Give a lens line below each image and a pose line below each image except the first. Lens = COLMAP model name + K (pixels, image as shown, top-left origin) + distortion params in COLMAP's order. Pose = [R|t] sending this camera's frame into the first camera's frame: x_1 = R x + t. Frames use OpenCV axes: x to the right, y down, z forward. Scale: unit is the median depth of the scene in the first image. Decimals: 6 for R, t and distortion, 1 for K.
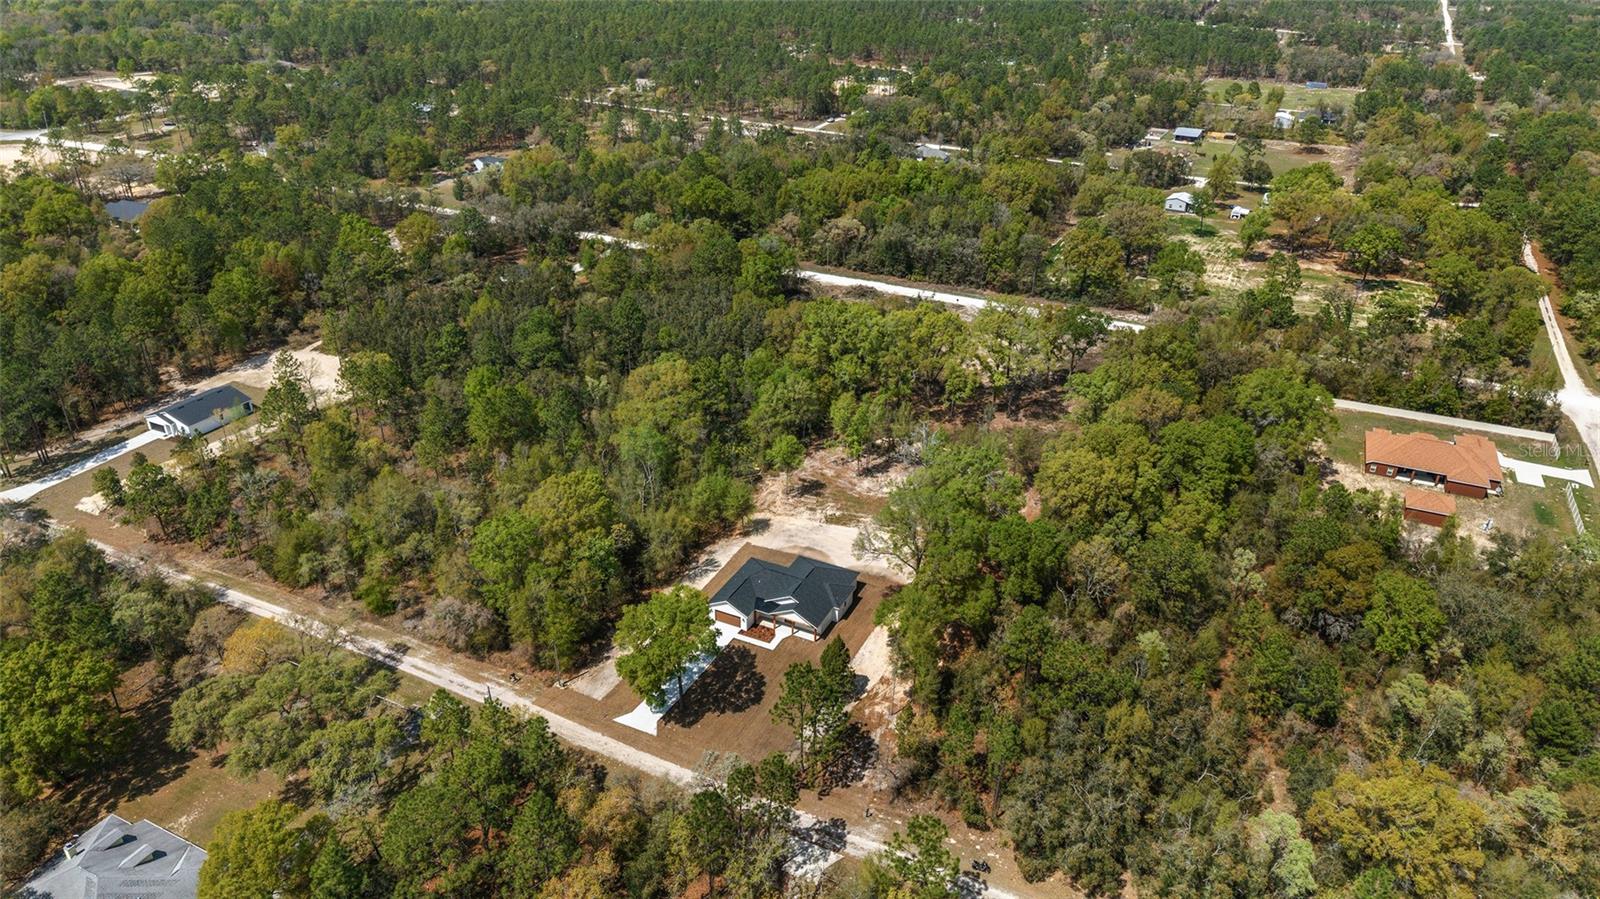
lens RADIAL K [[1069.4, 0, 795.2], [0, 1069.4, 457.7], [0, 0, 1]] dist [0.030004, -0.029487]
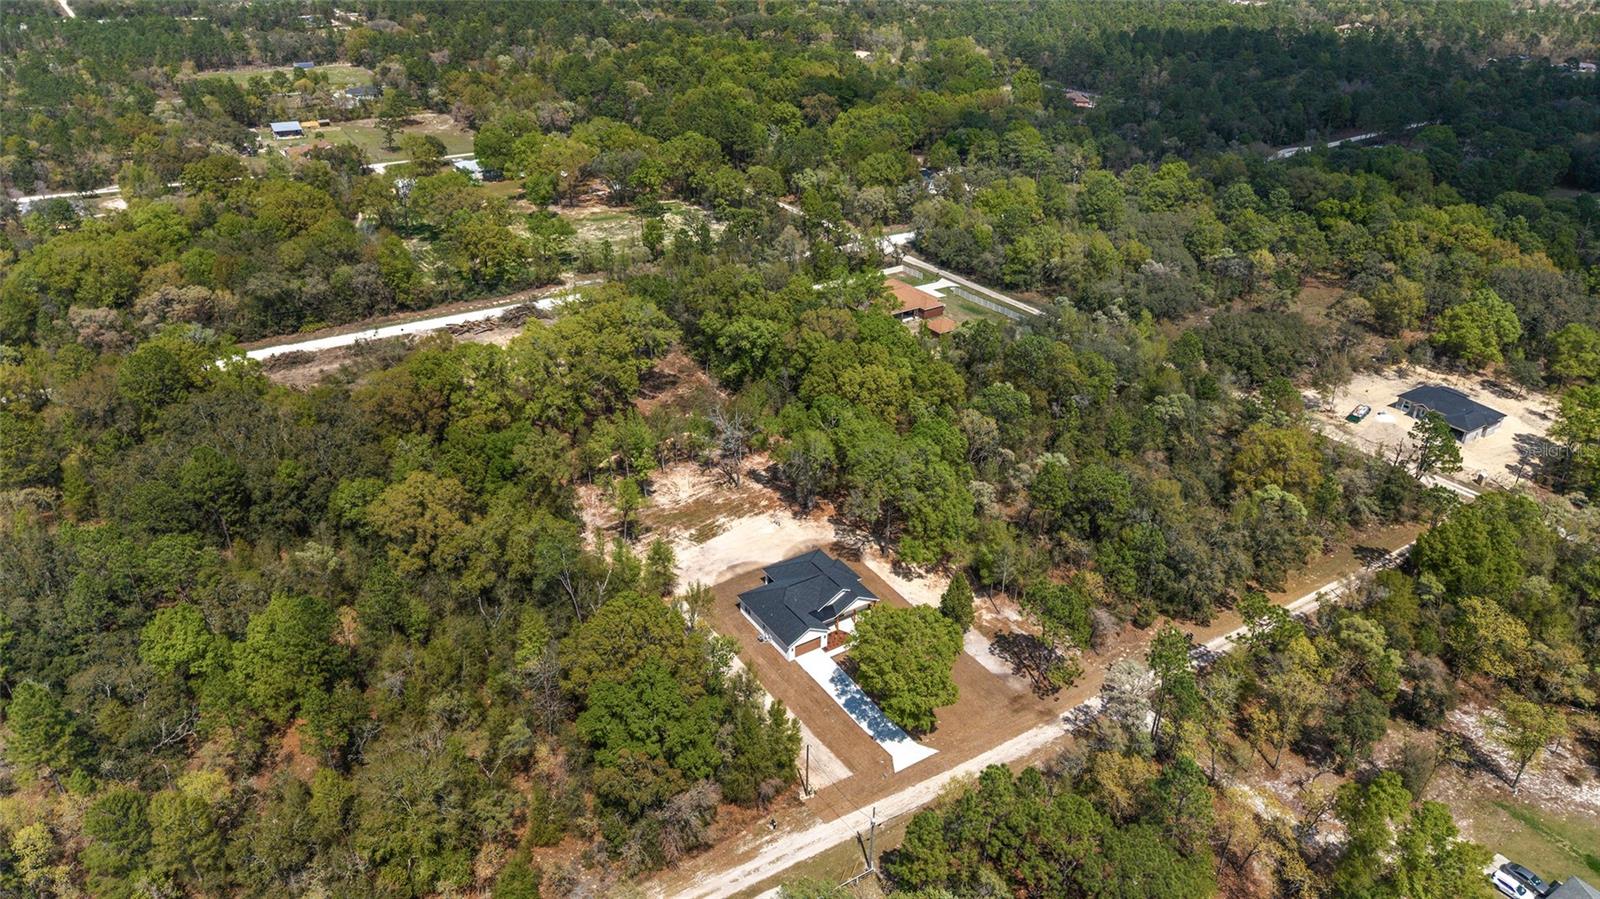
lens RADIAL K [[1069.4, 0, 795.2], [0, 1069.4, 457.7], [0, 0, 1]] dist [0.030004, -0.029487]
pose [[0.521951, -0.406841, 0.749698, -0.510557], [0.395469, 0.894171, 0.209910, -0.144716], [-0.755758, 0.186920, 0.627607, 0.278799]]
